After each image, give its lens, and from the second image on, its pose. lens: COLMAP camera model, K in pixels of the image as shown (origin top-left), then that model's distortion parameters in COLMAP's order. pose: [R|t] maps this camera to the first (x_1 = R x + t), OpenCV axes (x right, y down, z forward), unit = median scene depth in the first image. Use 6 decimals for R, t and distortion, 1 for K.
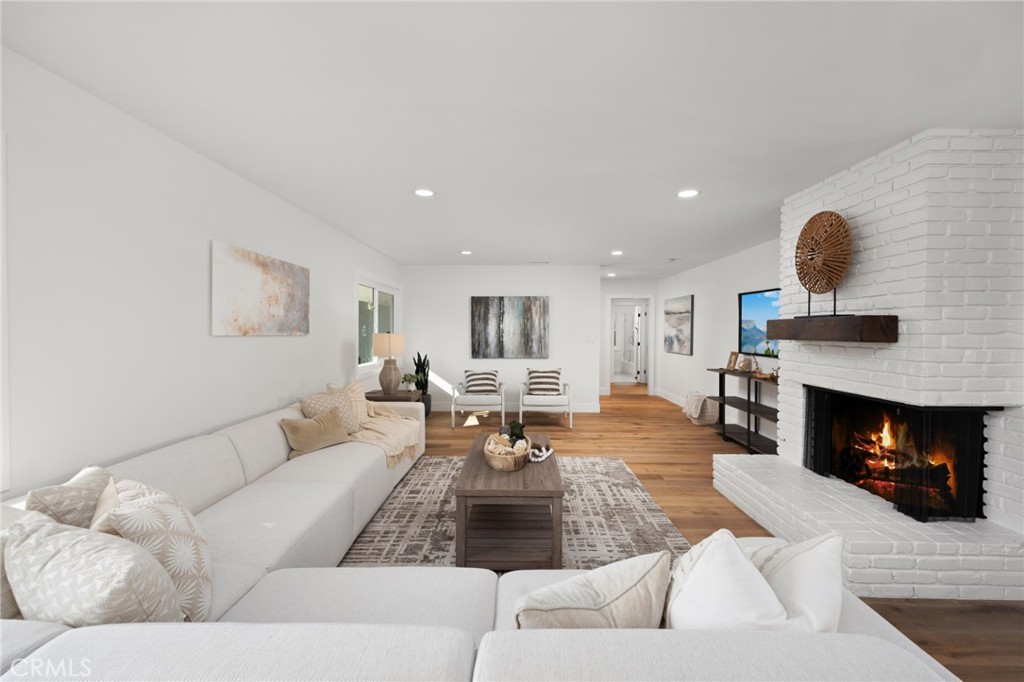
lens RADIAL K [[420.7, 0, 512.0], [0, 420.7, 339.0], [0, 0, 1]] dist [0.002525, 0.000030]
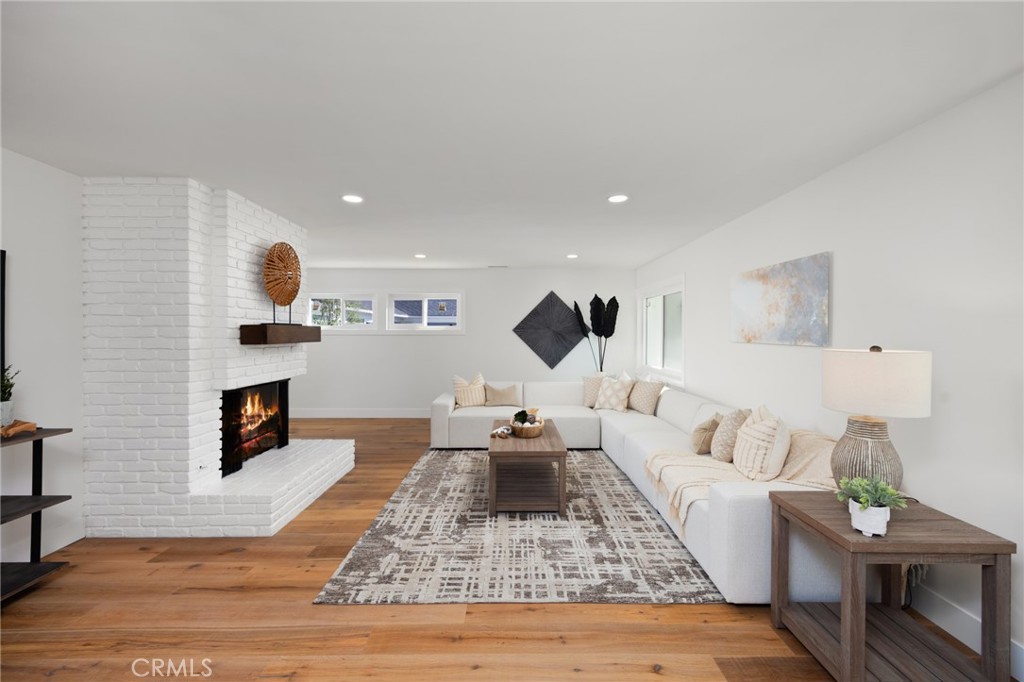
lens RADIAL K [[426.0, 0, 516.3], [0, 426.0, 334.2], [0, 0, 1]] dist [0.001437, -0.000005]
pose [[-0.999591, -0.007604, -0.027566, 0.043867], [-0.008198, 0.999735, 0.021517, -0.037913], [0.027395, 0.021734, -0.999388, 1.571176]]
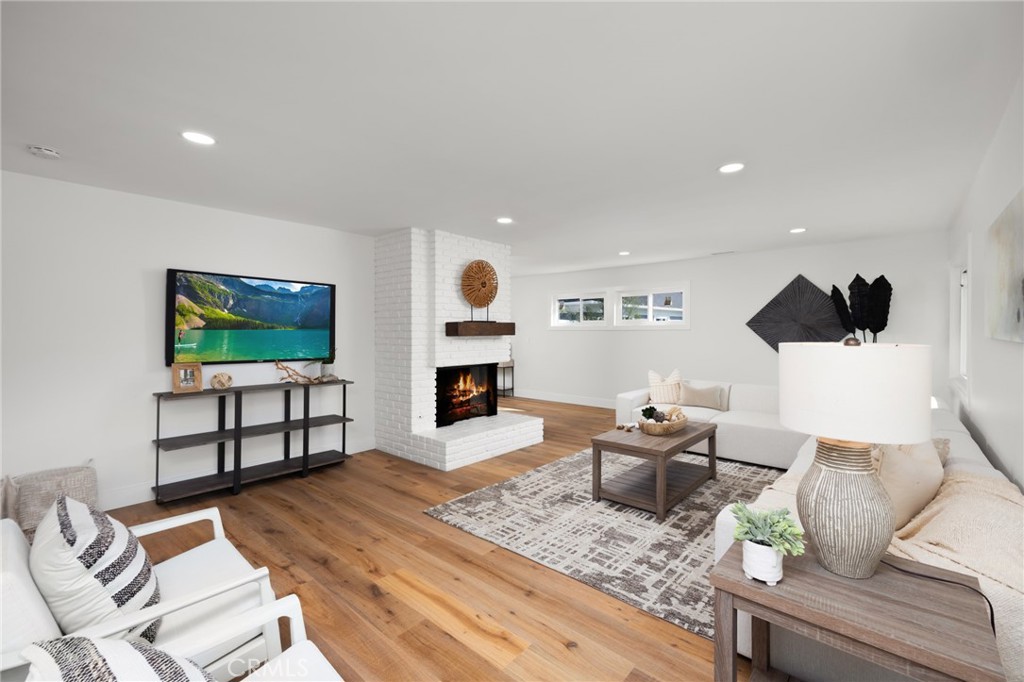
lens RADIAL K [[441.8, 0, 517.4], [0, 441.8, 325.4], [0, 0, 1]] dist [0.002605, -0.000043]
pose [[-0.765681, 0.003196, 0.643212, -0.357487], [0.010933, 0.999908, 0.008046, -0.033216], [-0.643127, 0.013193, -0.765646, 1.541908]]
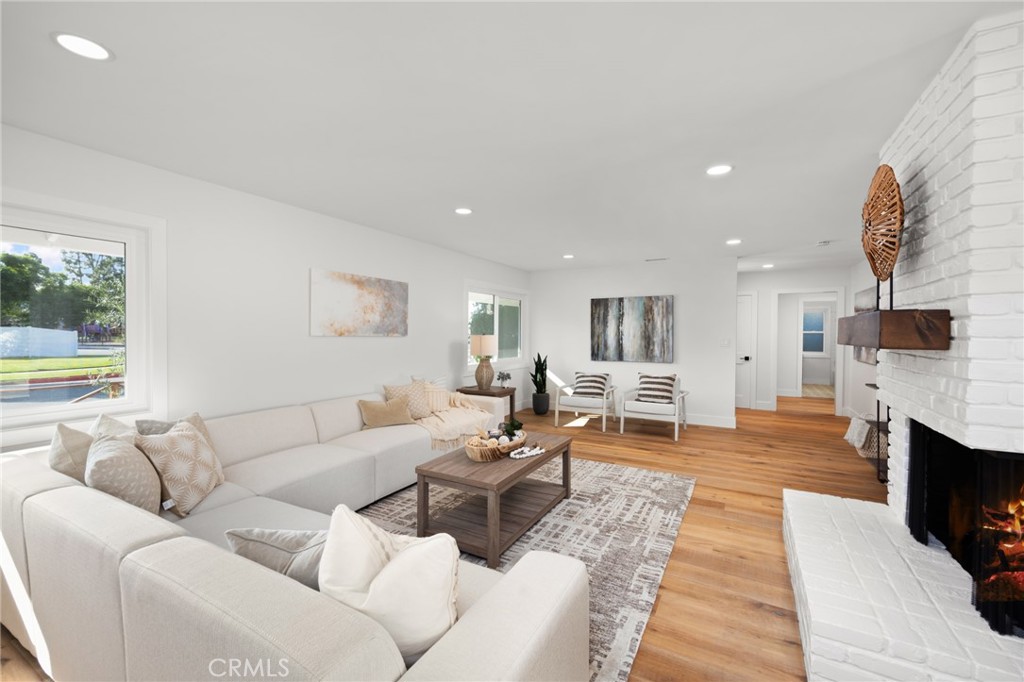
lens RADIAL K [[420.7, 0, 512.0], [0, 420.7, 339.0], [0, 0, 1]] dist [0.002525, 0.000030]
pose [[0.881243, 0.007315, -0.472606, 0.350703], [-0.010067, 0.999944, -0.003293, -0.000054], [0.472556, 0.007660, 0.881267, 0.049339]]
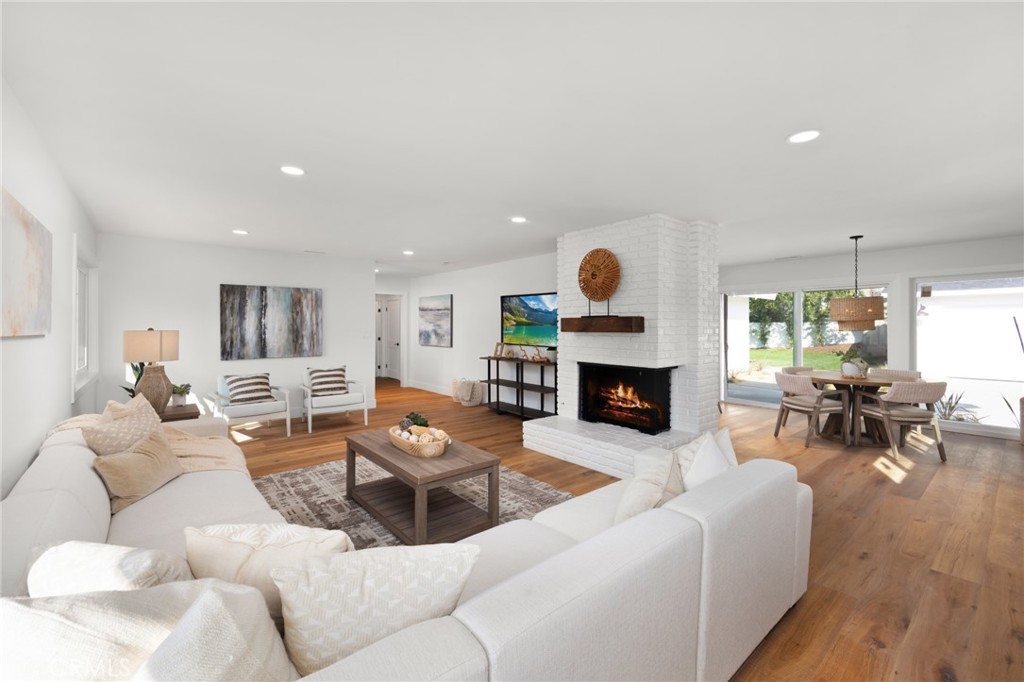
lens RADIAL K [[428.7, 0, 514.2], [0, 428.7, 324.5], [0, 0, 1]] dist [0.004632, 0.000173]
pose [[0.754179, -0.000108, 0.656669, -0.353306], [0.015136, 0.999737, -0.017220, -0.000898], [-0.656495, 0.022926, 0.753982, 0.018808]]
